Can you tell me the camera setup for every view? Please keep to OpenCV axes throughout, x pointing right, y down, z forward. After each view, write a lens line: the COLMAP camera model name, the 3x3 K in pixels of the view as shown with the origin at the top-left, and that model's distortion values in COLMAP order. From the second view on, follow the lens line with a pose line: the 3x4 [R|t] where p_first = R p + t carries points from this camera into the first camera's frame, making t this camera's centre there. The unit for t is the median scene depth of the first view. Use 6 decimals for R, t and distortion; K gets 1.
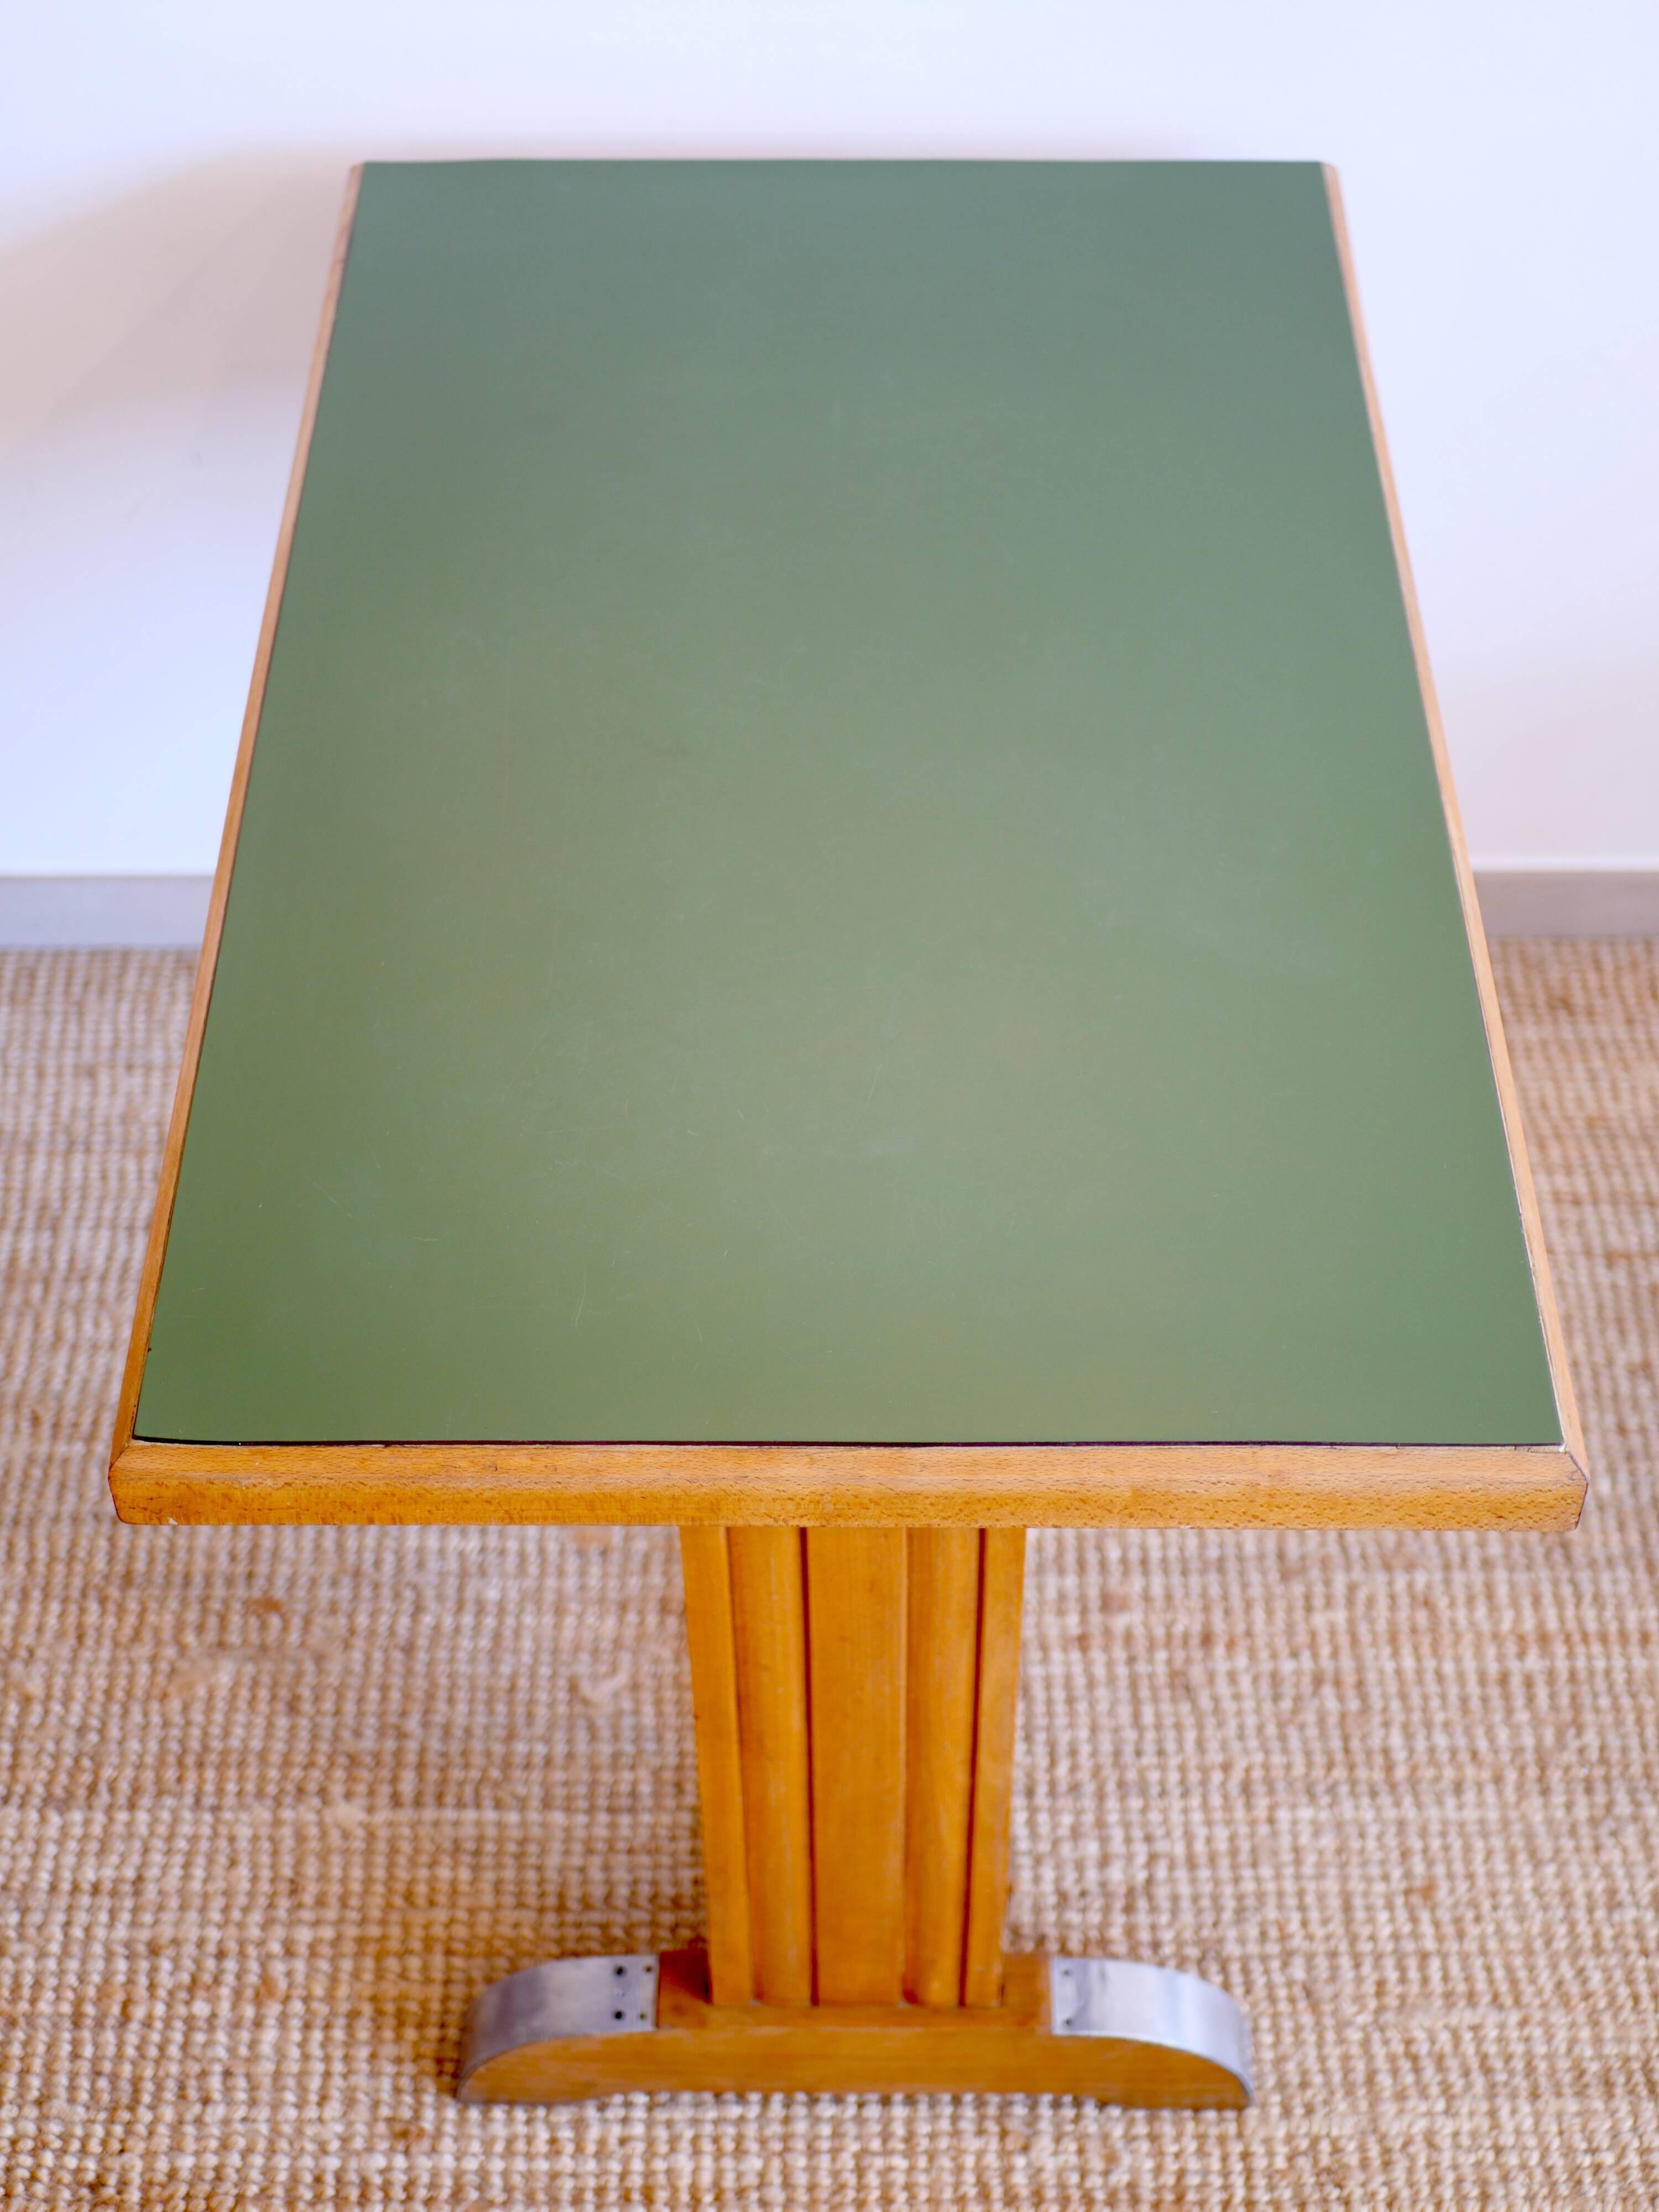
lens RADIAL K [[3362.9, 0, 839.3], [0, 3362.9, 1112.6], [0, 0, 1]] dist [0.008889, -0.035777]
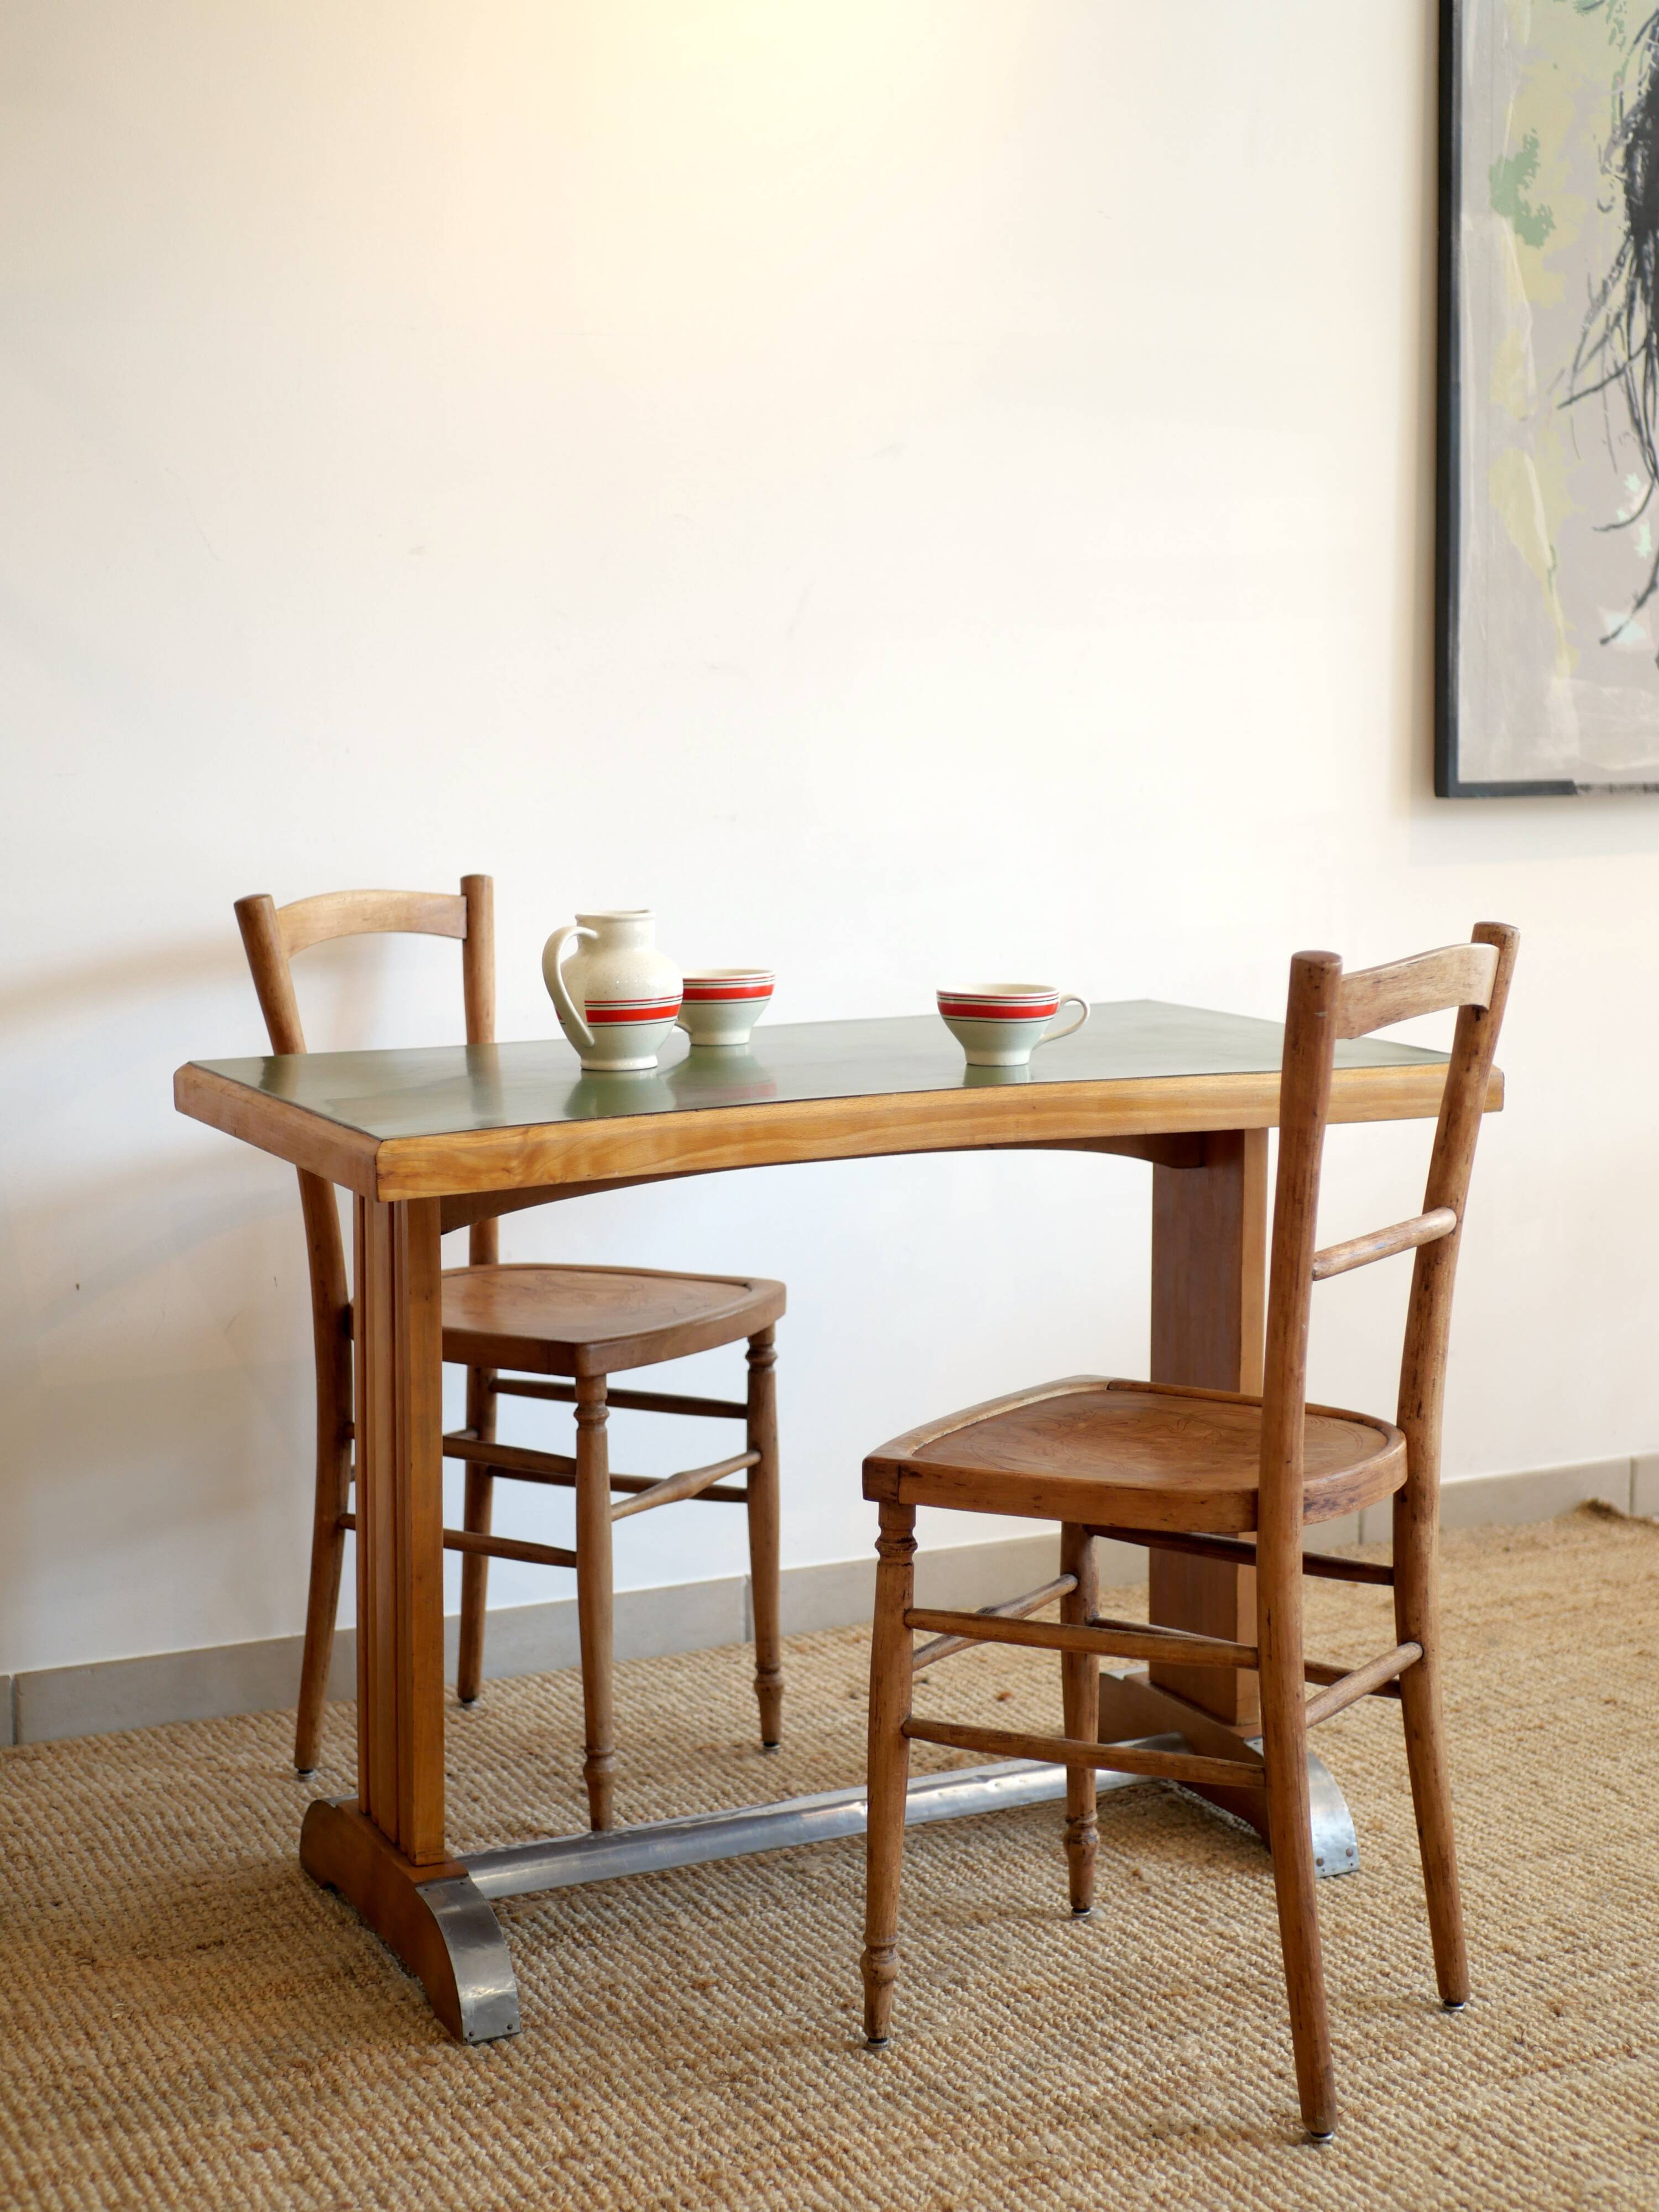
lens RADIAL K [[3355.3, 0, 857.4], [0, 3355.3, 1104.2], [0, 0, 1]] dist [0.006070, -0.092765]
pose [[0.909888, -0.064470, 0.409813, -0.643792], [0.310605, 0.760710, -0.569951, 0.780054], [-0.275004, 0.645882, 0.712186, -0.221558]]
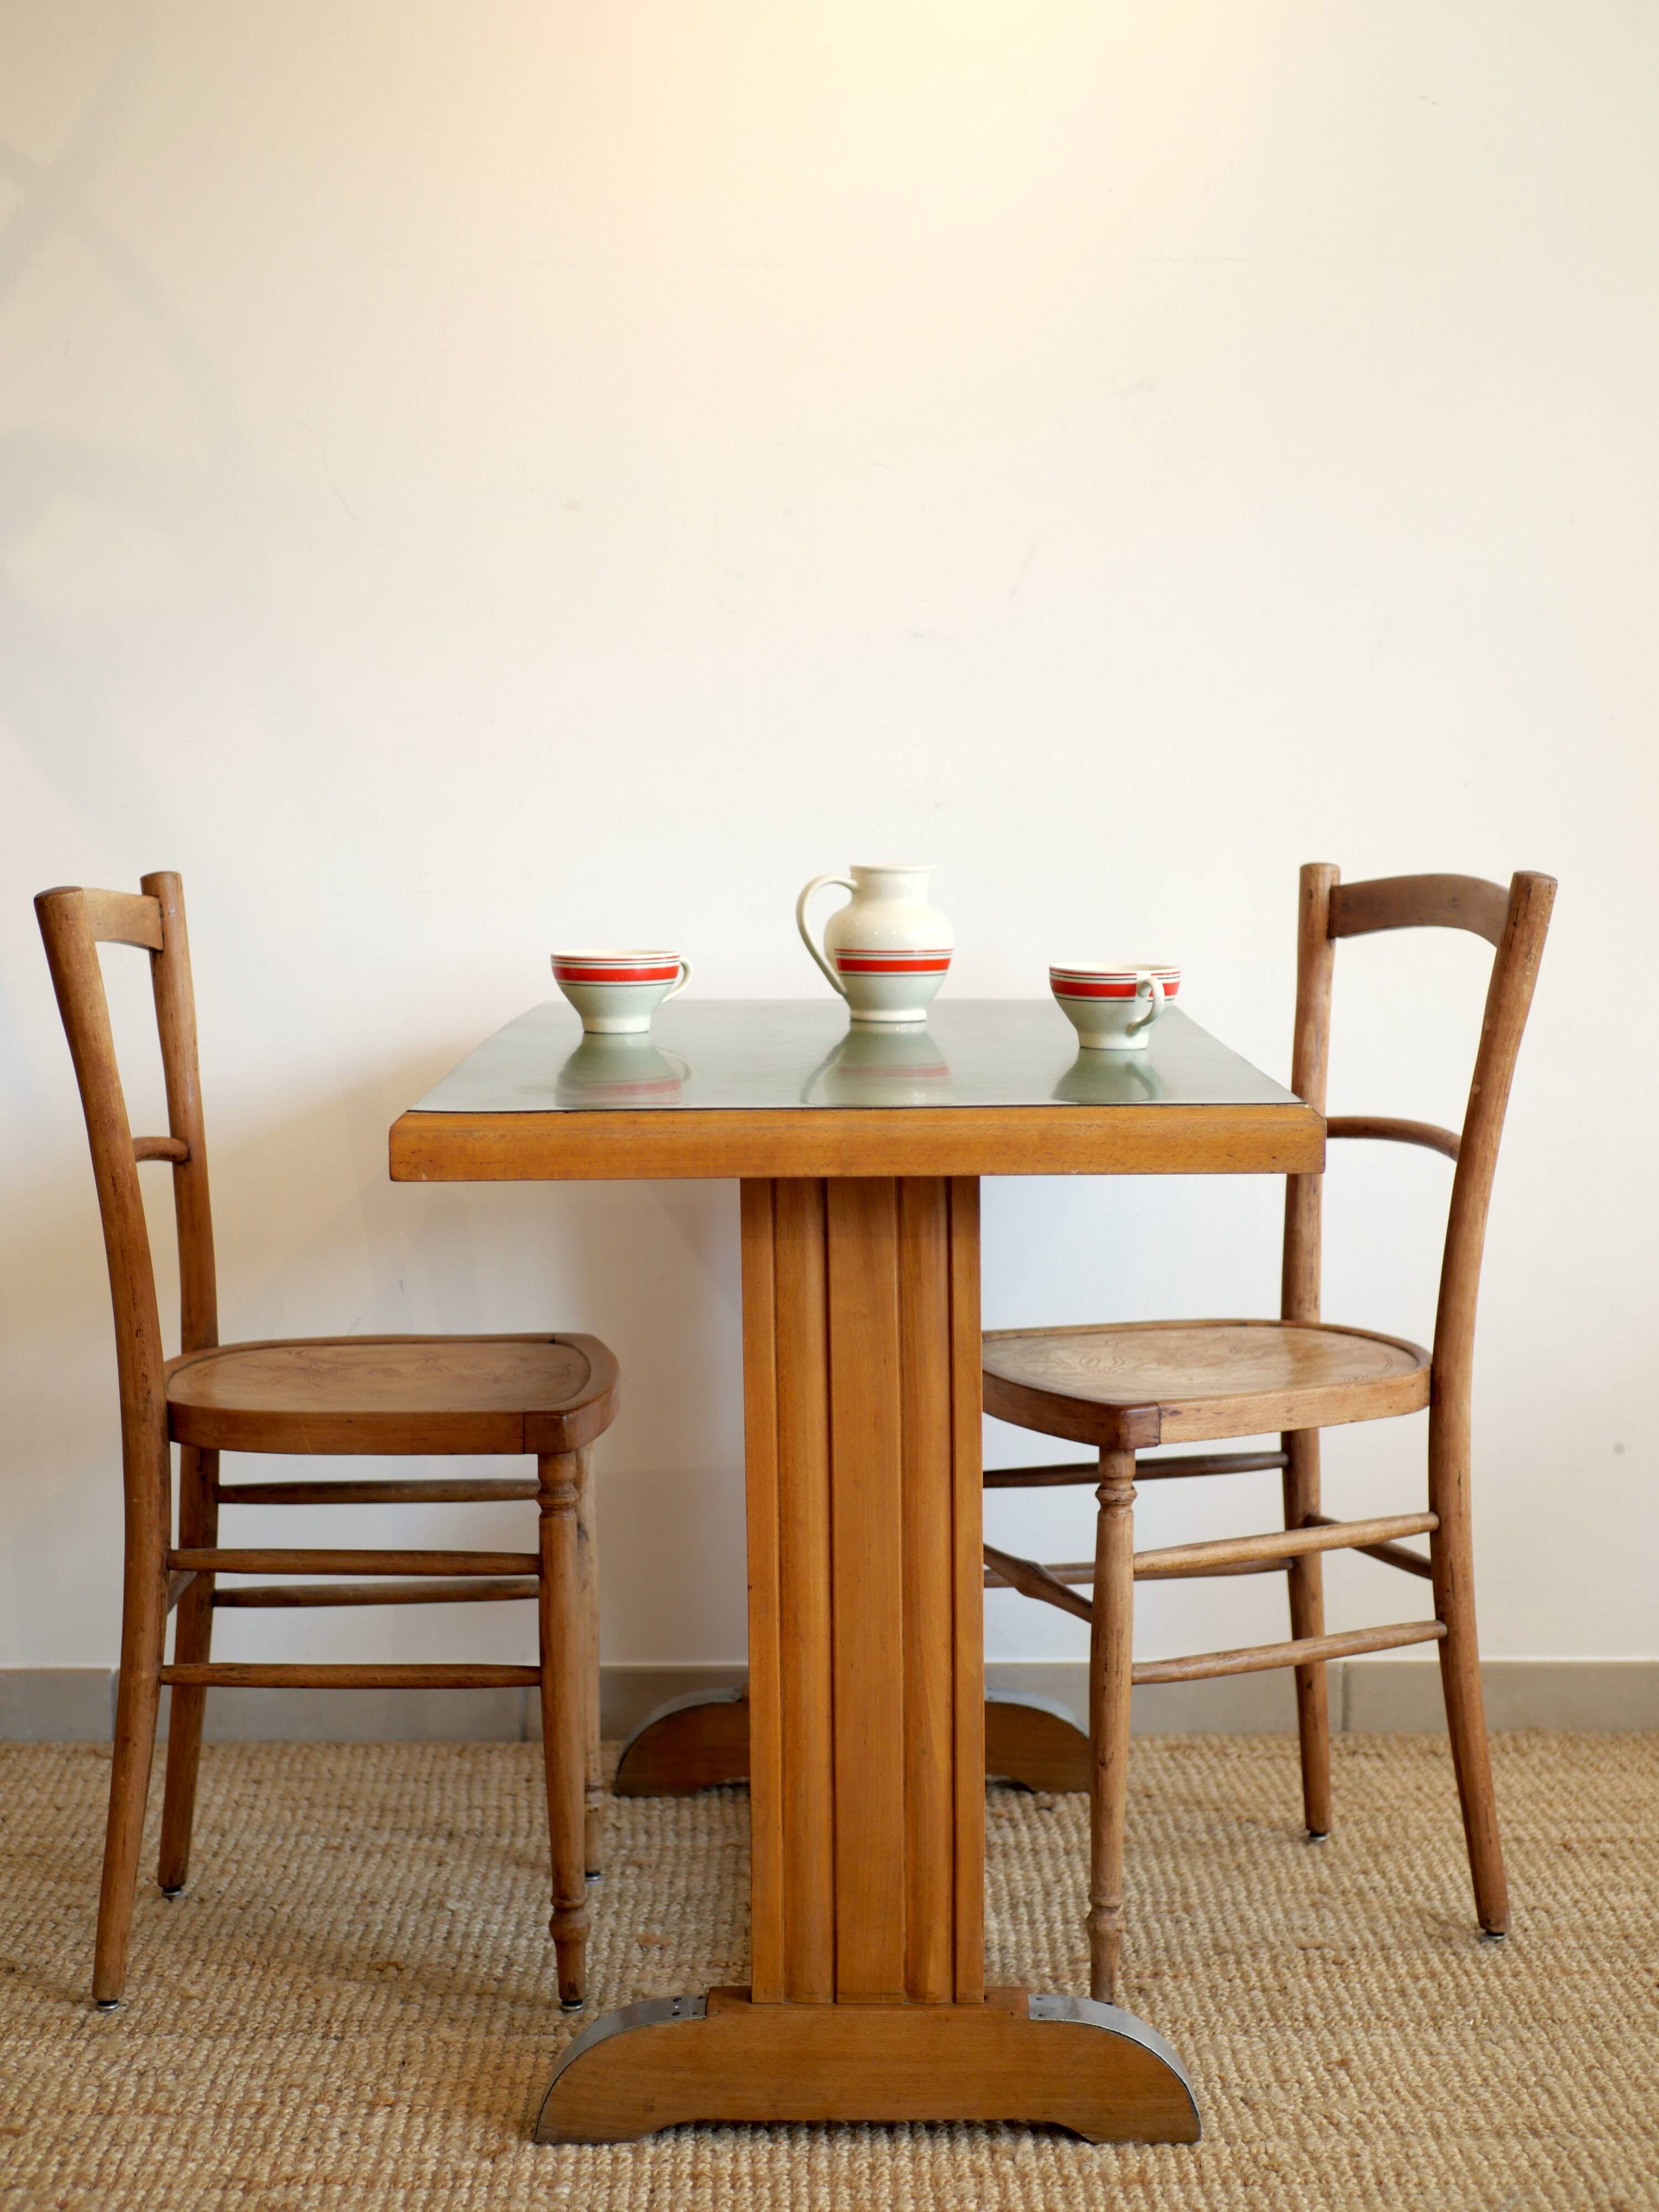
lens RADIAL K [[3359.3, 0, 845.1], [0, 3359.3, 1117.0], [0, 0, 1]] dist [0.010216, -0.004302]
pose [[0.999992, -0.003370, -0.001917, -0.000234], [0.001316, 0.760046, -0.649868, 0.766669], [0.003647, 0.649861, 0.760045, -0.138450]]
